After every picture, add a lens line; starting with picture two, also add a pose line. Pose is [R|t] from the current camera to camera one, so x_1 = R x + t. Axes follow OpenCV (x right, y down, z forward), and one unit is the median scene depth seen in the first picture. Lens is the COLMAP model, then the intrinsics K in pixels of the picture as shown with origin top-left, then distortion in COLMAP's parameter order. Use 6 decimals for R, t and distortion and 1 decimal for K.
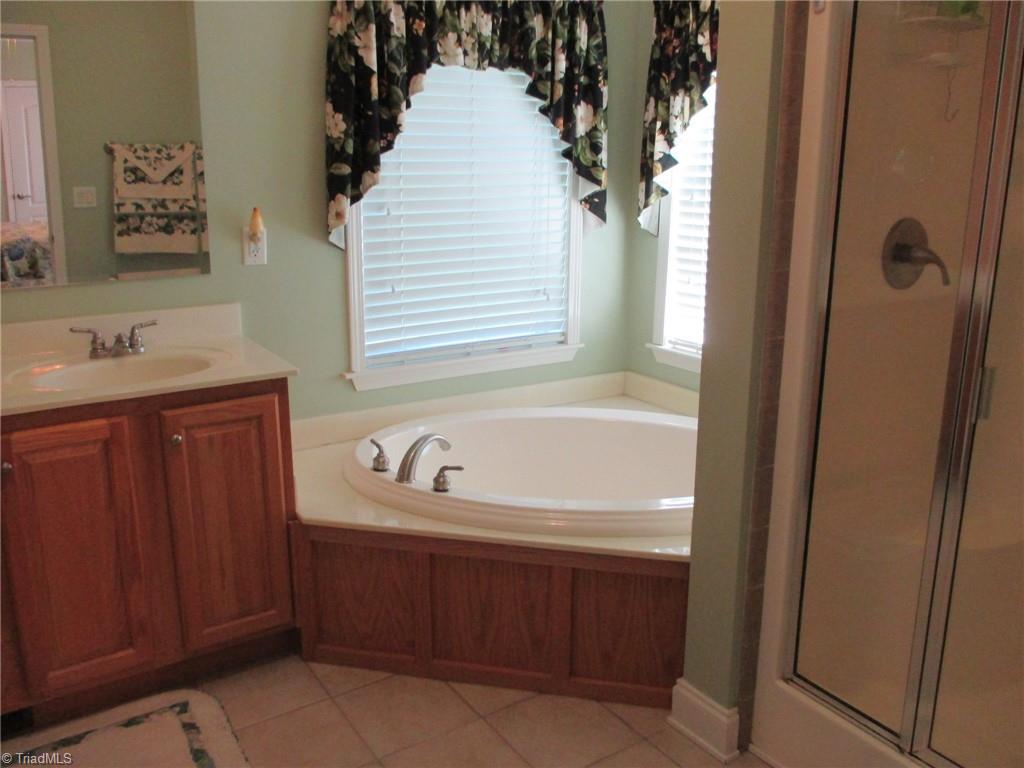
lens RADIAL K [[844.7, 0, 513.1], [0, 844.7, 363.7], [0, 0, 1]] dist [-0.041711, 0.009442]
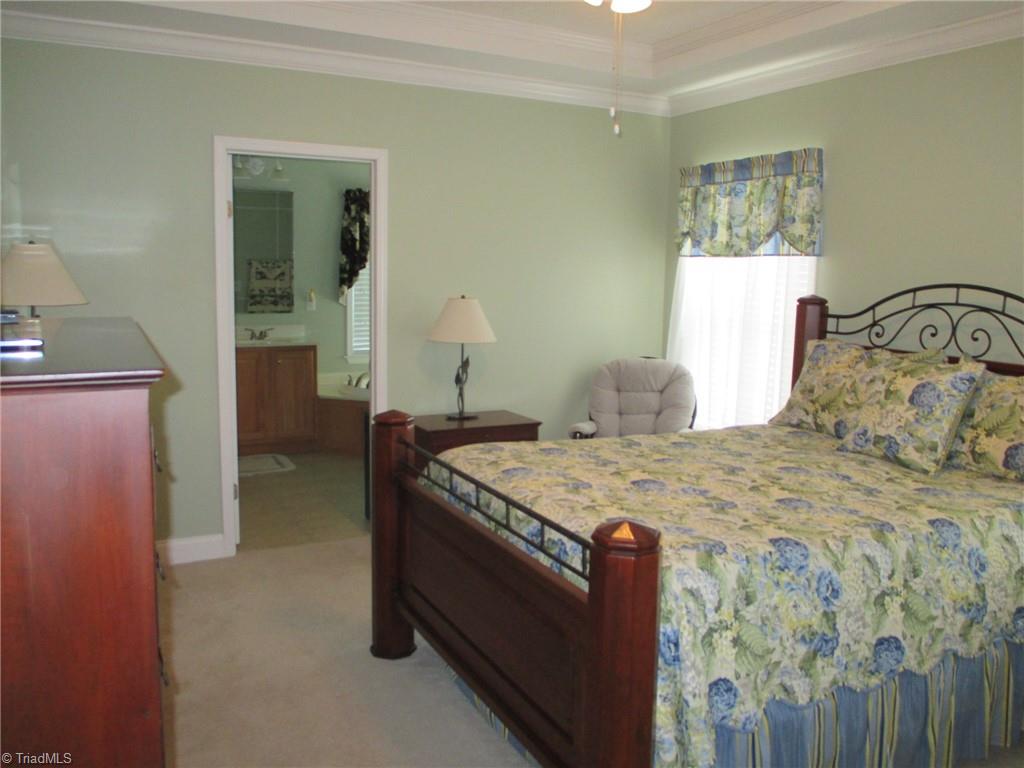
lens RADIAL K [[844.7, 0, 513.1], [0, 844.7, 363.7], [0, 0, 1]] dist [-0.041711, 0.009442]
pose [[0.995126, 0.022375, -0.096036, 0.583909], [-0.033467, 0.992745, -0.115487, 0.332113], [0.092756, 0.118138, 0.988656, -1.536391]]
